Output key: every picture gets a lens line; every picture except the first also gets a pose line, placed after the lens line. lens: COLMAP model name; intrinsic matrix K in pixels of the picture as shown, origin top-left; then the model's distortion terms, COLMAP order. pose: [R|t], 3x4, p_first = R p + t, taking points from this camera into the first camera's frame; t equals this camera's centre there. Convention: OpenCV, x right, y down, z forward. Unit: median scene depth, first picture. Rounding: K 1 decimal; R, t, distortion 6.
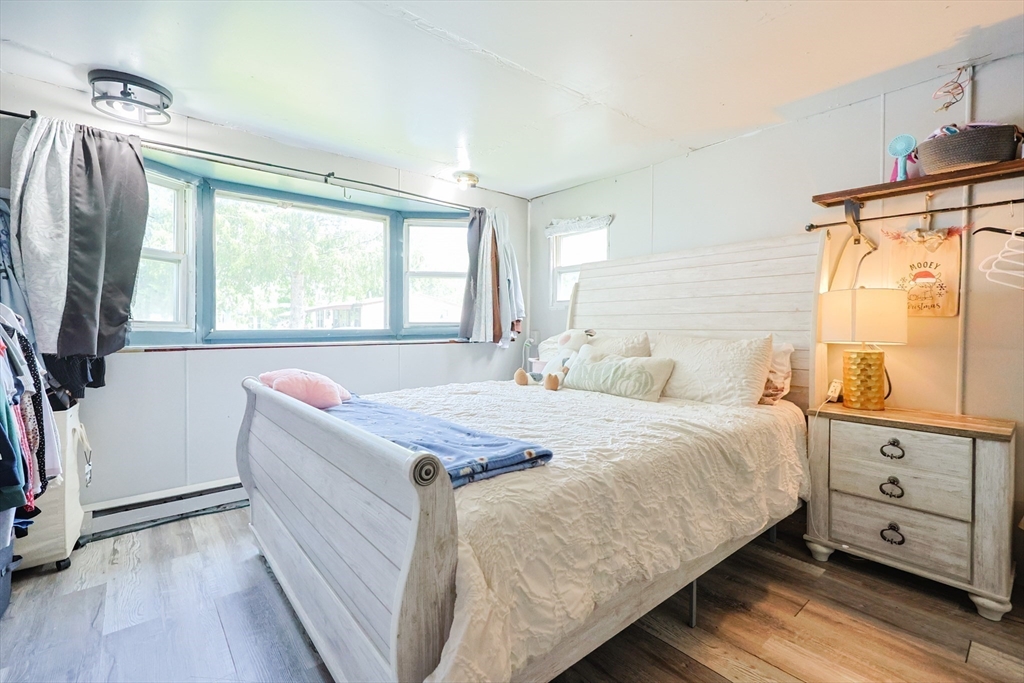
lens RADIAL K [[448.8, 0, 515.2], [0, 448.8, 340.5], [0, 0, 1]] dist [-0.000279, -0.000197]
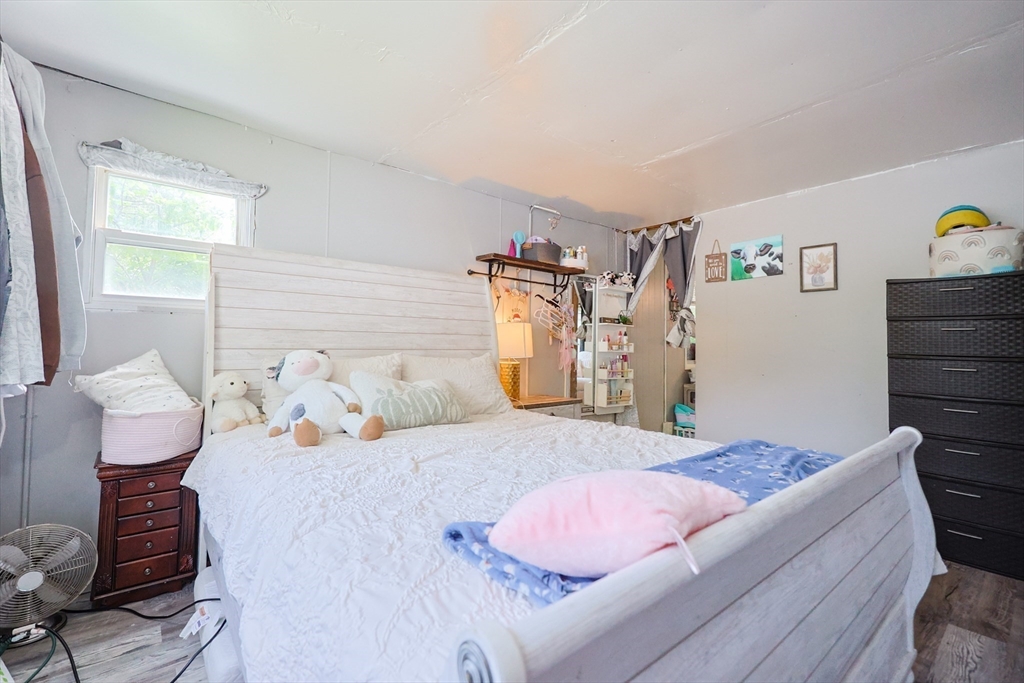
lens RADIAL K [[448.8, 0, 515.2], [0, 448.8, 340.5], [0, 0, 1]] dist [-0.000279, -0.000197]
pose [[0.012584, 0.013316, 0.999832, -0.657273], [0.024979, 0.999595, -0.013627, -0.027434], [-0.999609, 0.025146, 0.012246, 0.842466]]
